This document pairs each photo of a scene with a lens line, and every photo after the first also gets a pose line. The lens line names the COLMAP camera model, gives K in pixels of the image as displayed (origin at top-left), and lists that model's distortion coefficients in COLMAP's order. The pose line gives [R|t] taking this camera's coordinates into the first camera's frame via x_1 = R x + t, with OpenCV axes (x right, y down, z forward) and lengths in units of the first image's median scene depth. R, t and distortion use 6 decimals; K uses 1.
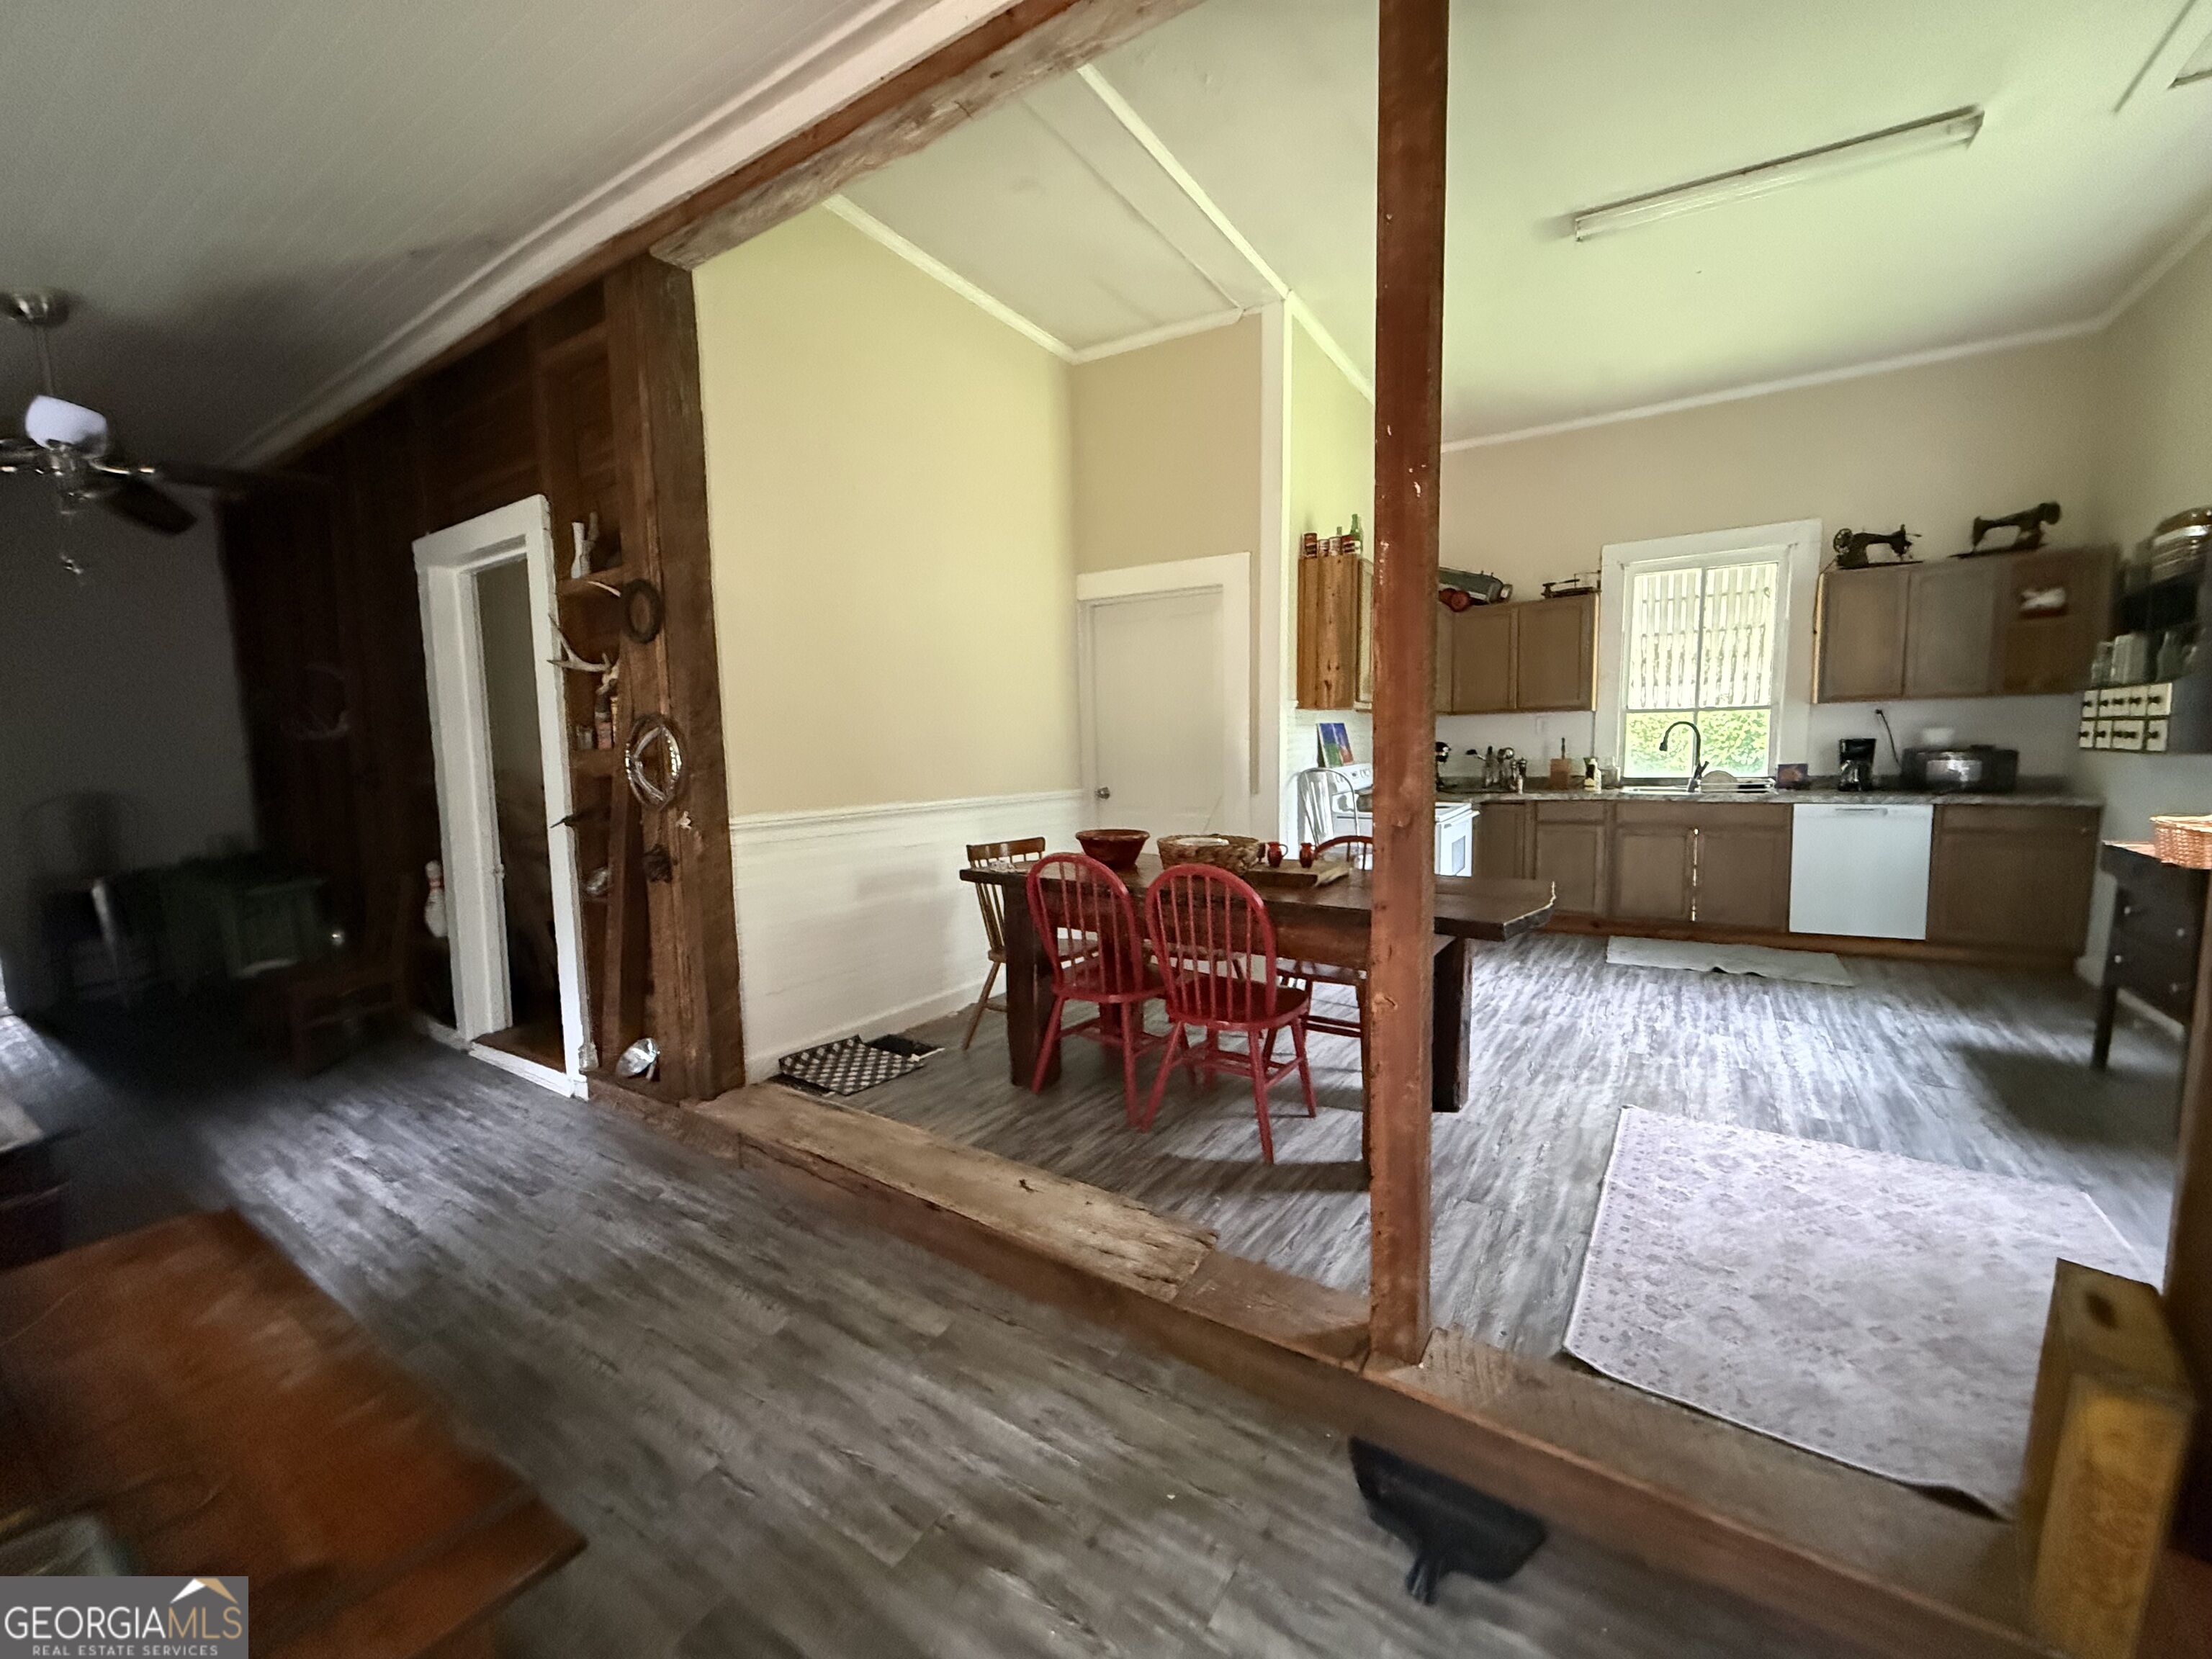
lens RADIAL K [[881.1, 0, 1105.9], [0, 881.1, 821.3], [0, 0, 1]] dist [0.000869, -0.000080]
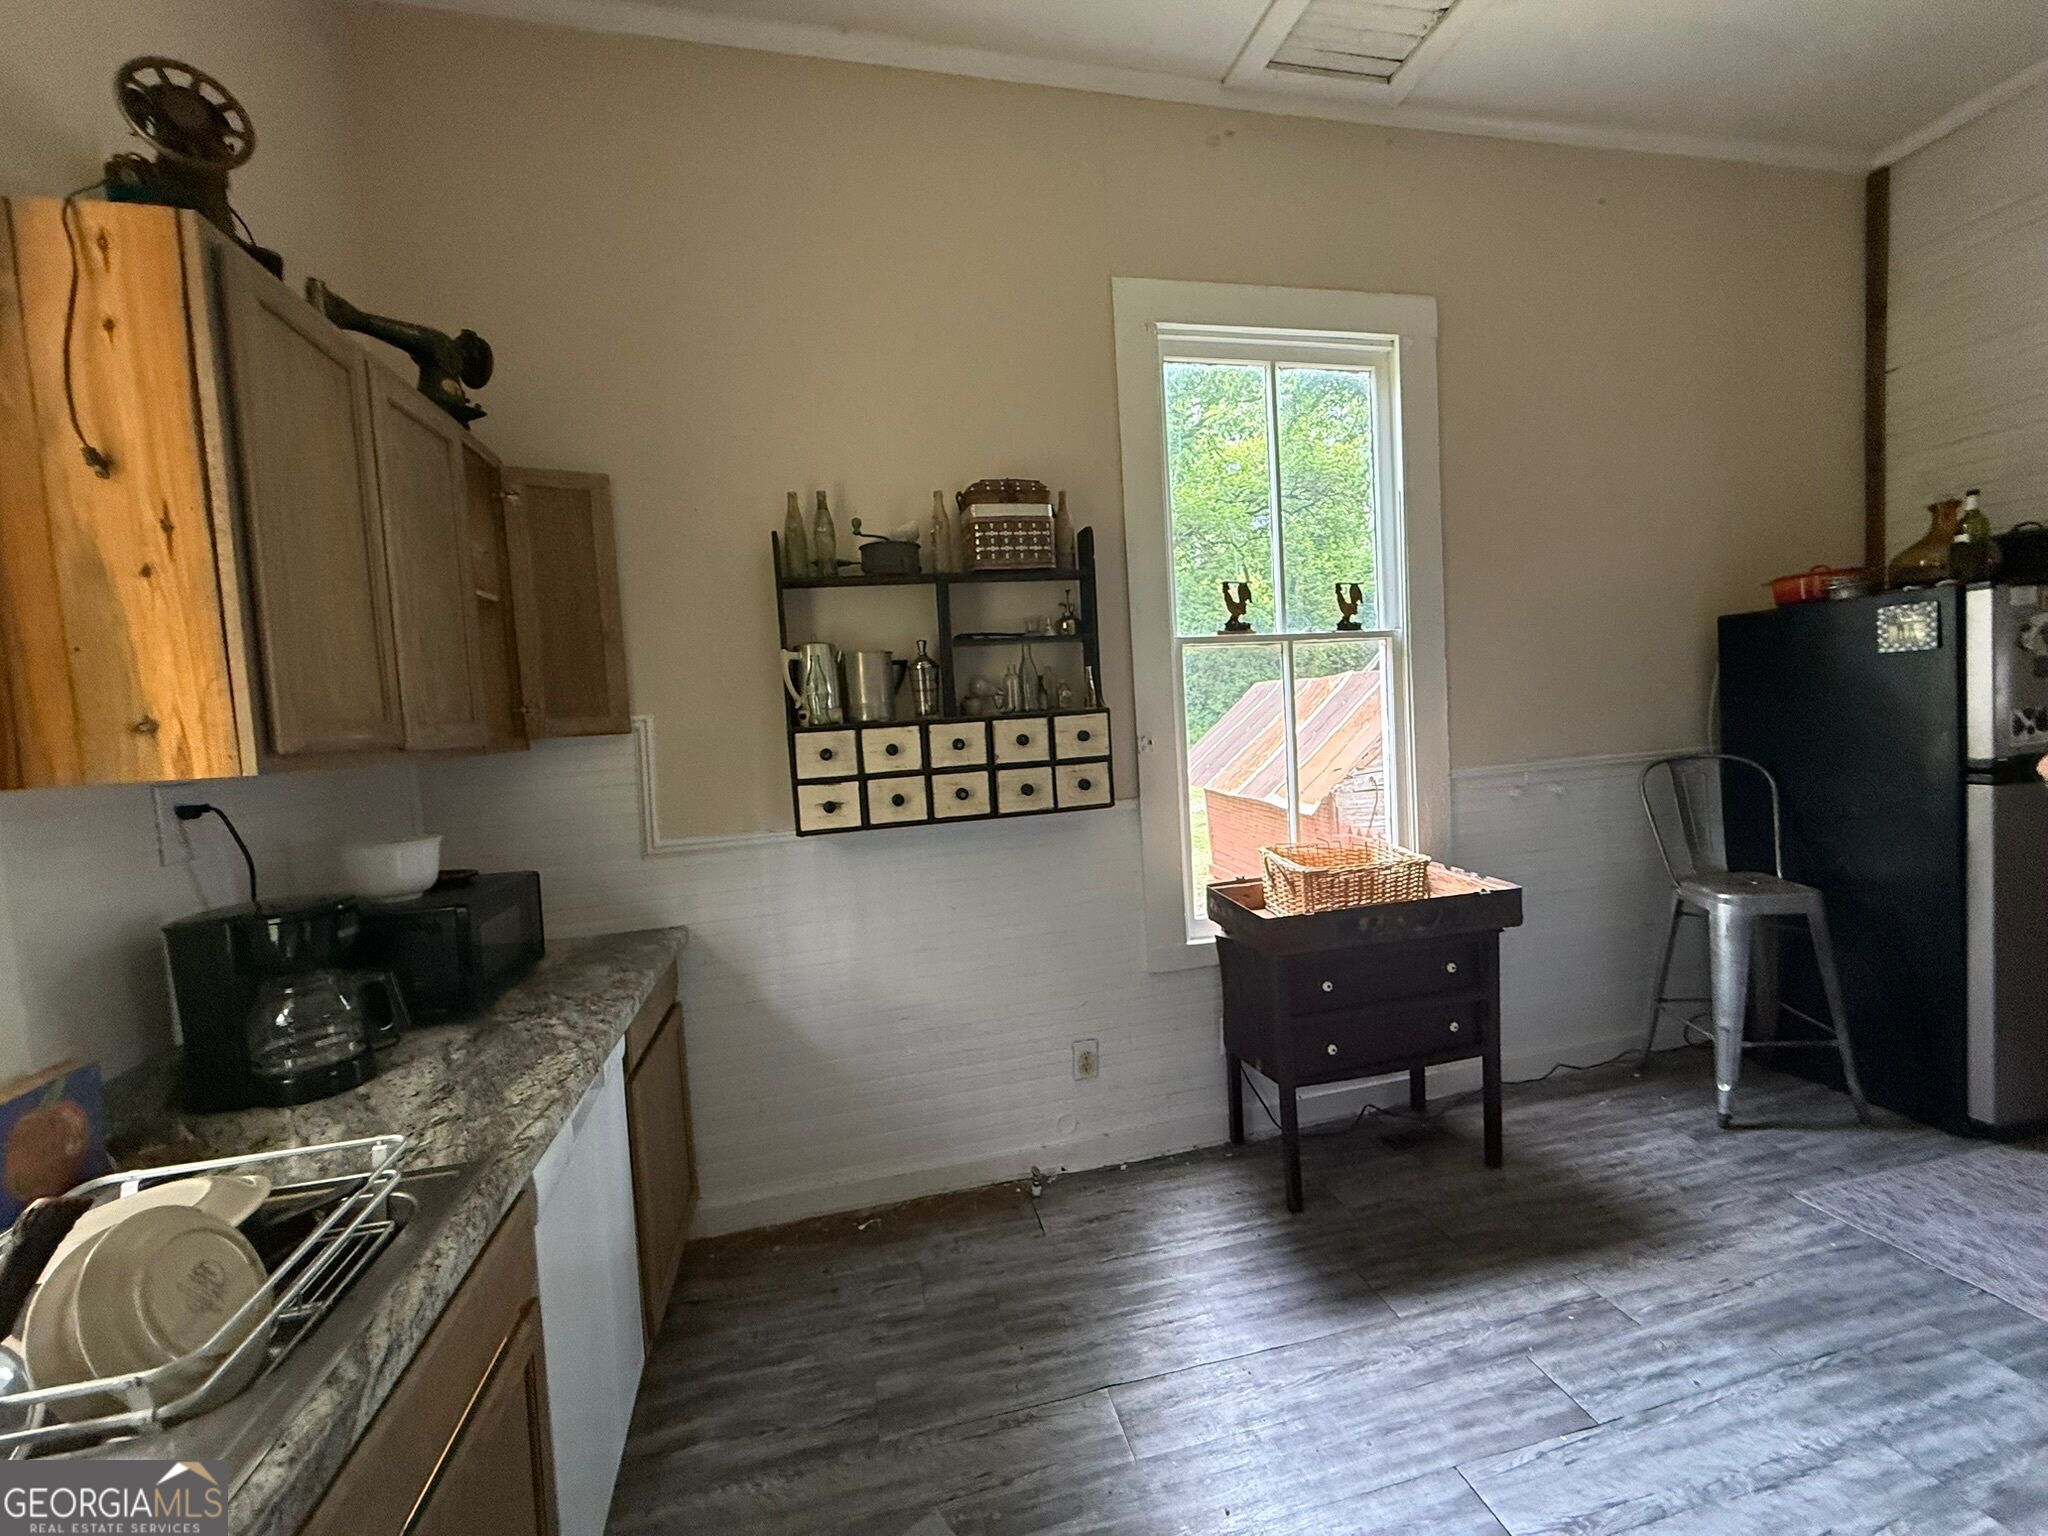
lens RADIAL K [[817.8, 0, 1021.0], [0, 817.8, 768.0], [0, 0, 1]] dist [-0.000368, -0.000181]
pose [[-0.713892, 0.024220, 0.699837, 0.778676], [0.142632, 0.983480, 0.111460, -0.199092], [-0.685576, 0.179389, -0.705553, 1.557240]]
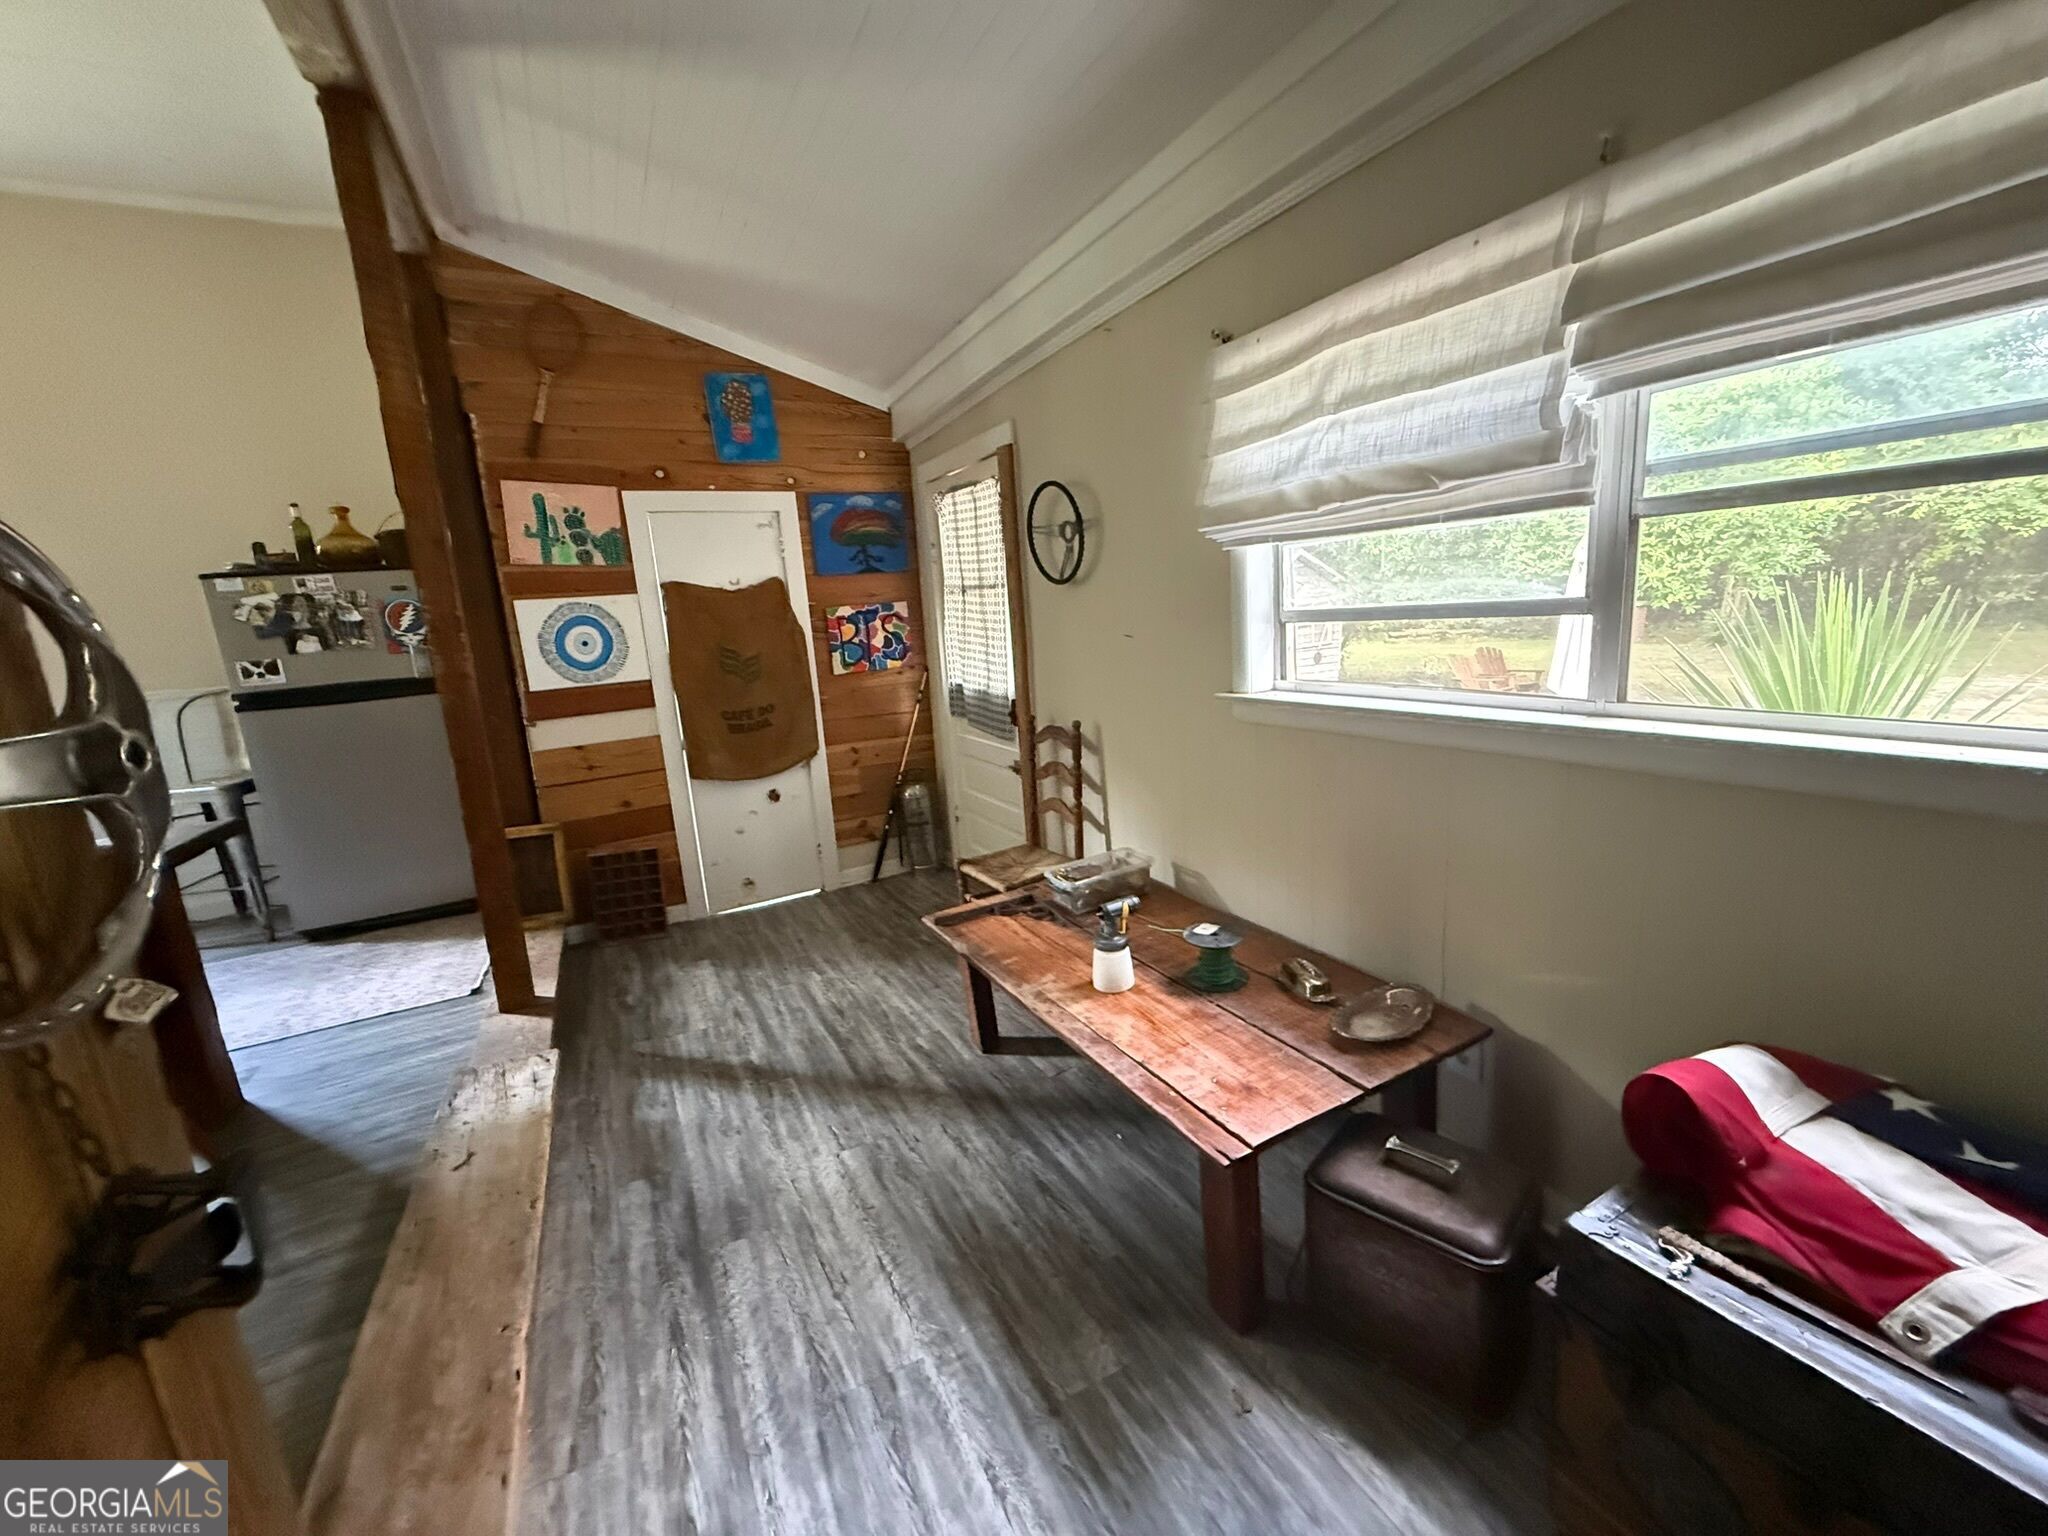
lens RADIAL K [[817.8, 0, 1021.0], [0, 817.8, 768.0], [0, 0, 1]] dist [-0.000368, -0.000181]
pose [[-0.870727, -0.021441, 0.491299, -0.683855], [0.125294, 0.956406, 0.263797, -0.073382], [-0.475537, 0.291252, -0.830082, 0.925168]]
